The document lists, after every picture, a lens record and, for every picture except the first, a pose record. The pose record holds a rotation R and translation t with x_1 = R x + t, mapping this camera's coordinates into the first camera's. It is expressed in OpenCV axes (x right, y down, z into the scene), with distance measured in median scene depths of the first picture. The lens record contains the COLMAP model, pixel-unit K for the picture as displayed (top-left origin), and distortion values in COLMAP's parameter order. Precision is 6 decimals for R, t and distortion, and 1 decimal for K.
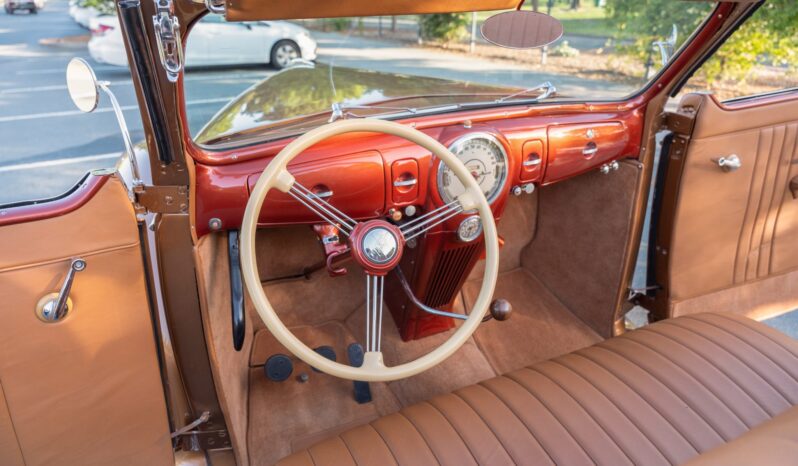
lens RADIAL K [[538.5, 0, 399.9], [0, 538.5, 233.4], [0, 0, 1]] dist [0.010305, -0.010191]
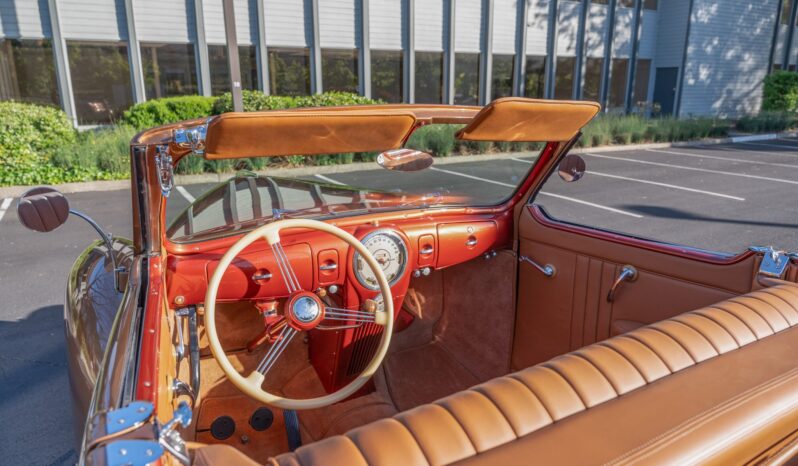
lens RADIAL K [[538.5, 0, 397.8], [0, 538.5, 229.7], [0, 0, 1]] dist [0.010305, -0.010191]
pose [[0.994327, -0.006348, 0.106176, 0.035719], [0.025876, 0.982666, -0.183569, 0.057724], [-0.103170, 0.185275, 0.977256, -0.302200]]
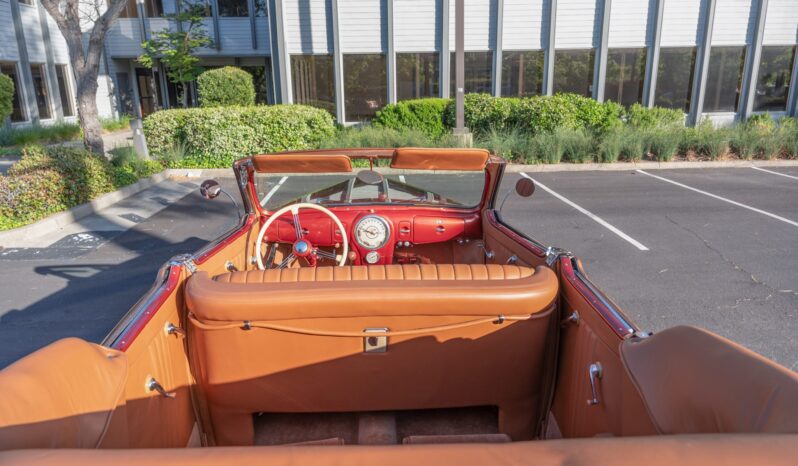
lens RADIAL K [[538.5, 0, 405.5], [0, 538.5, 234.7], [0, 0, 1]] dist [0.010305, -0.010191]
pose [[0.935271, 0.105098, -0.337969, 1.011779], [-0.157092, 0.978950, -0.130303, 0.170807], [0.317160, 0.174961, 0.932093, -1.062498]]
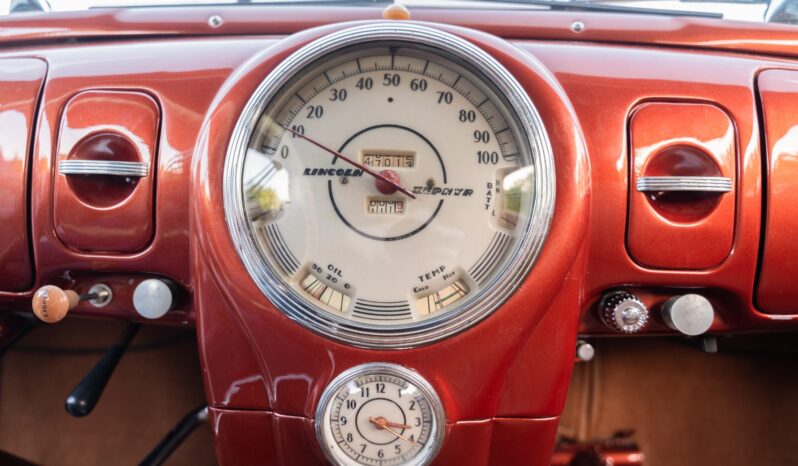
lens RADIAL K [[576.1, 0, 399.2], [0, 576.1, 231.5], [0, 0, 1]] dist [0.001758, -0.000408]
pose [[0.891341, 0.029553, -0.452368, 0.254199], [-0.220892, 0.899711, -0.376466, 0.010242], [0.395875, 0.435485, 0.808478, 0.765652]]
